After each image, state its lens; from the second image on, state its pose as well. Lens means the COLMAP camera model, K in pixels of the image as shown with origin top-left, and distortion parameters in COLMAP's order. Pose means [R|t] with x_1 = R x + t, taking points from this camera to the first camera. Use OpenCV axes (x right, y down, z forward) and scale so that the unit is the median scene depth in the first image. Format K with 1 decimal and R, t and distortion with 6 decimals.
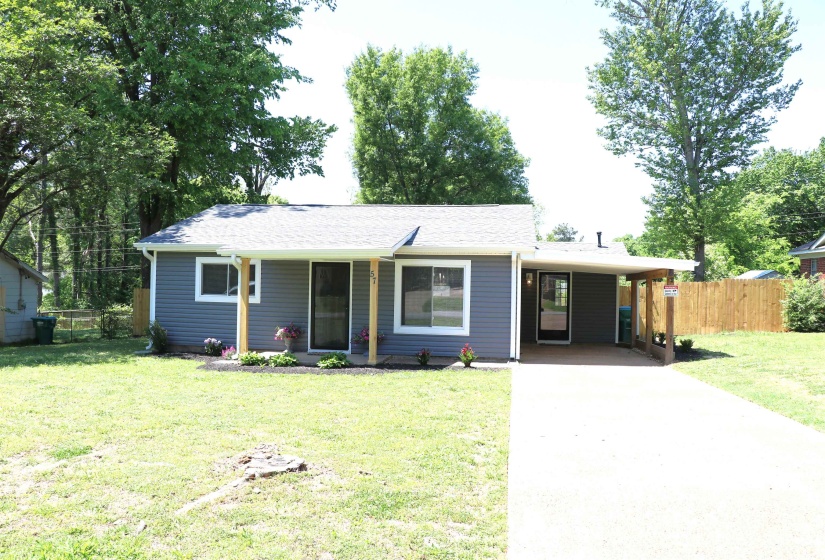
lens RADIAL K [[677.2, 0, 412.5], [0, 677.2, 280.0], [0, 0, 1]] dist [-0.182195, 0.153204]
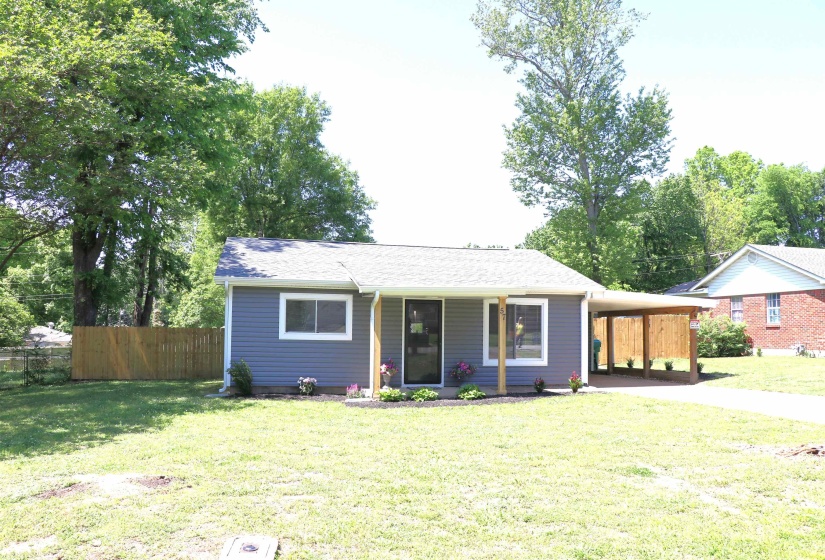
lens RADIAL K [[677.2, 0, 412.5], [0, 677.2, 280.0], [0, 0, 1]] dist [-0.182195, 0.153204]
pose [[0.932064, 0.018402, 0.361827, -0.497941], [0.002345, 0.998382, -0.056819, 0.002547], [-0.362287, 0.053808, 0.930512, 0.032851]]
